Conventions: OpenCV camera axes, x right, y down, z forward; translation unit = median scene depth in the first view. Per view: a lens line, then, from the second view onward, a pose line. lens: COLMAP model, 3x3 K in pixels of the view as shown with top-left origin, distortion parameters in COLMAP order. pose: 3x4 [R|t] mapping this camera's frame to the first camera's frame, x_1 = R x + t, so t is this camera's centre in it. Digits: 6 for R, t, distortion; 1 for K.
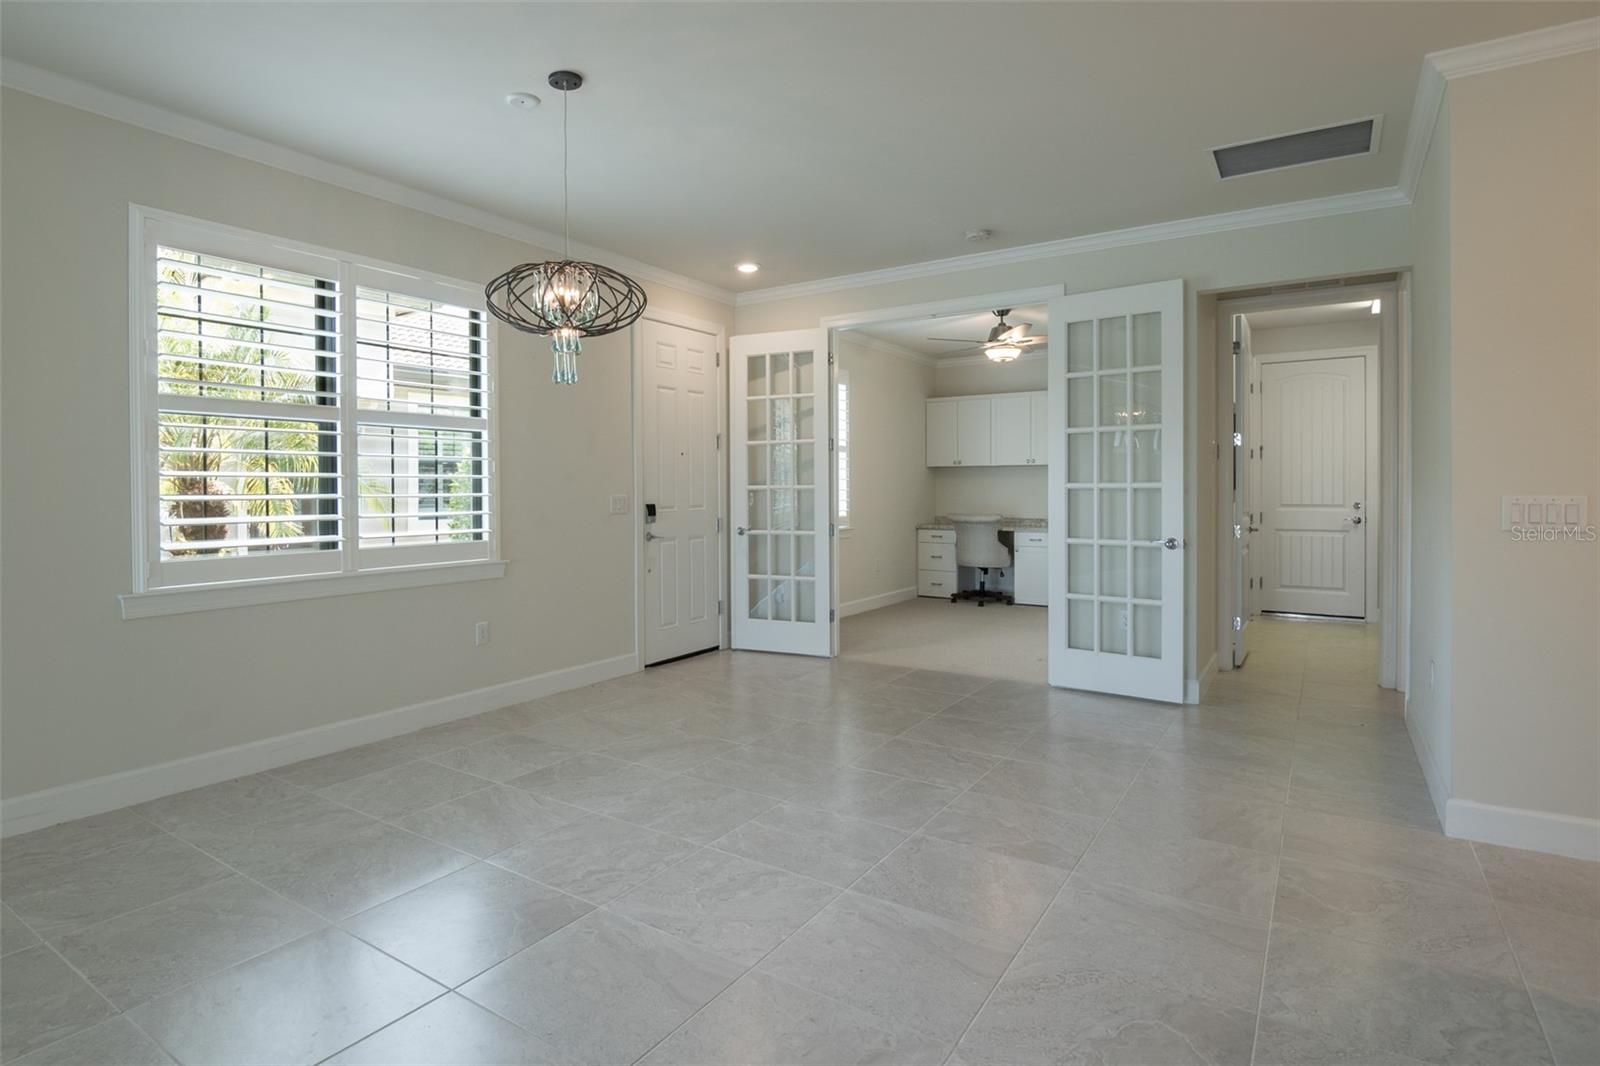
lens RADIAL K [[862.3, 0, 686.9], [0, 862.3, 491.5], [0, 0, 1]] dist [-0.000222, -0.000398]
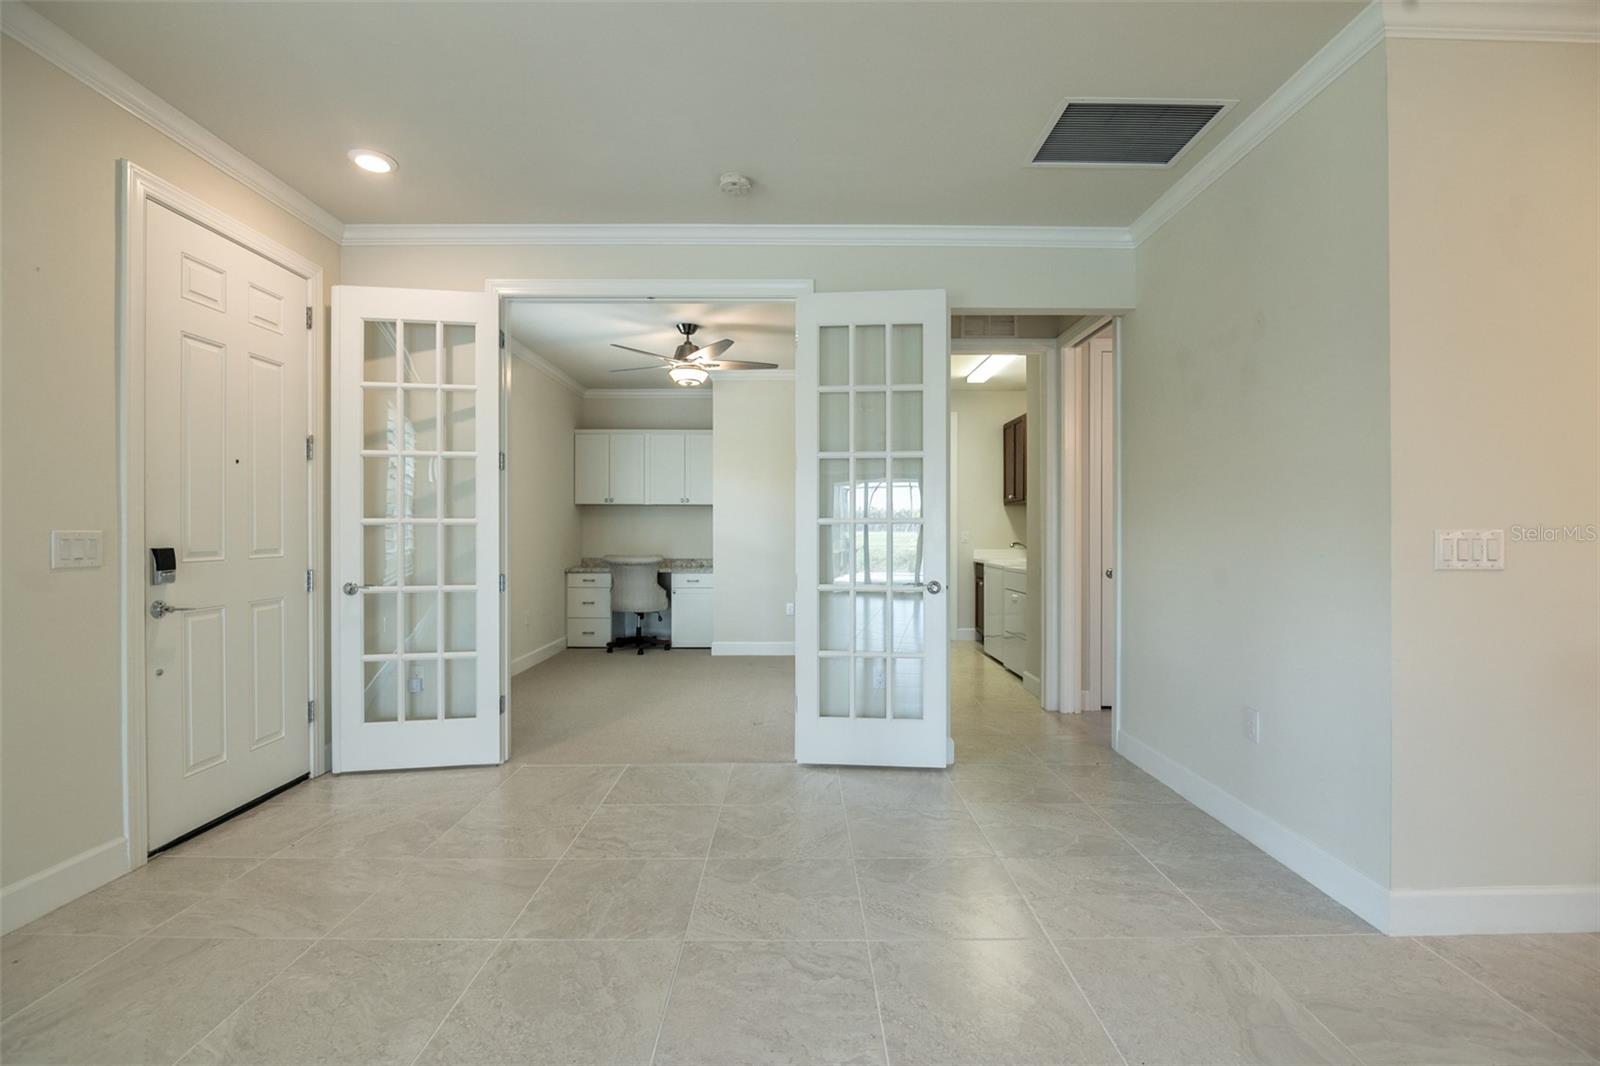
lens RADIAL K [[728.3, 0, 800.3], [0, 728.3, 530.7], [0, 0, 1]] dist [-0.012773, -0.000489]
pose [[0.794711, 0.004576, 0.606971, 0.000966], [-0.001345, 0.999982, -0.005778, 0.005077], [-0.606987, 0.003775, 0.794703, 0.364410]]
